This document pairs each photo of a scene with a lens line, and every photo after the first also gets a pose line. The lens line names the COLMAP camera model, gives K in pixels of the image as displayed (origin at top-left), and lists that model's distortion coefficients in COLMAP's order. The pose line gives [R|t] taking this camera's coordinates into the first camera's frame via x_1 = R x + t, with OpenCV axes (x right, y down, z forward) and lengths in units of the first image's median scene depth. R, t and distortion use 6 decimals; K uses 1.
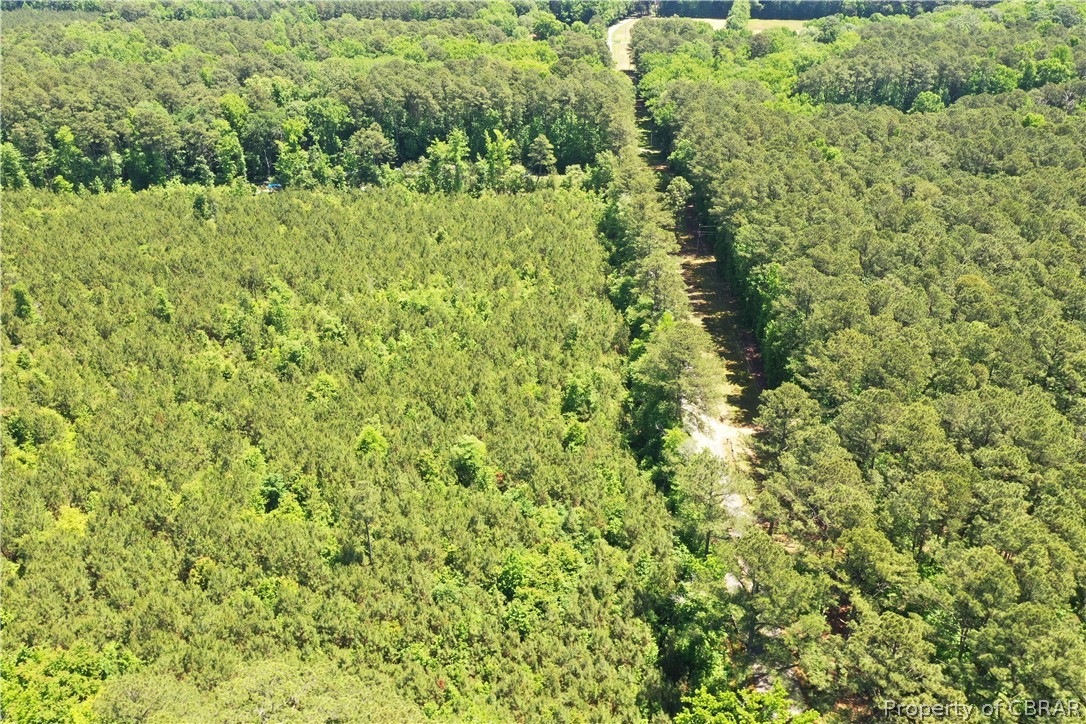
lens RADIAL K [[864.3, 0, 538.9], [0, 864.3, 361.8], [0, 0, 1]] dist [0.006551, 0.005760]
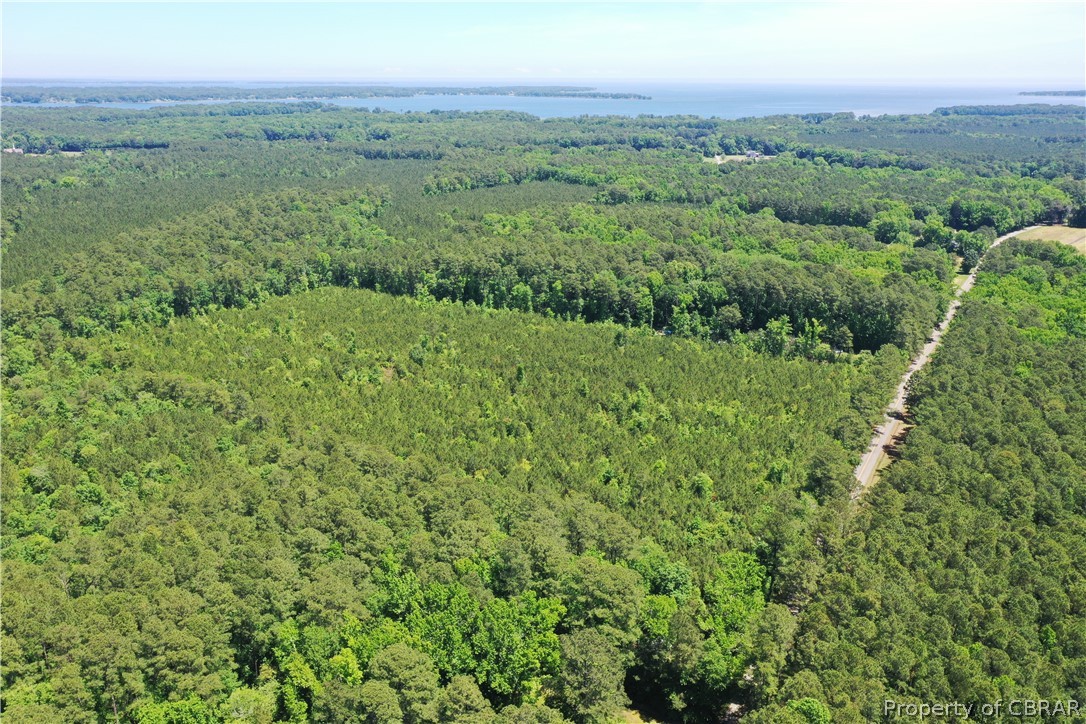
lens RADIAL K [[864.3, 0, 538.9], [0, 864.3, 361.8], [0, 0, 1]] dist [0.006551, 0.005760]
pose [[0.871739, 0.167025, -0.460624, 0.231746], [-0.238113, 0.966040, -0.100341, 0.063611], [0.428222, 0.197152, 0.881905, -0.489503]]
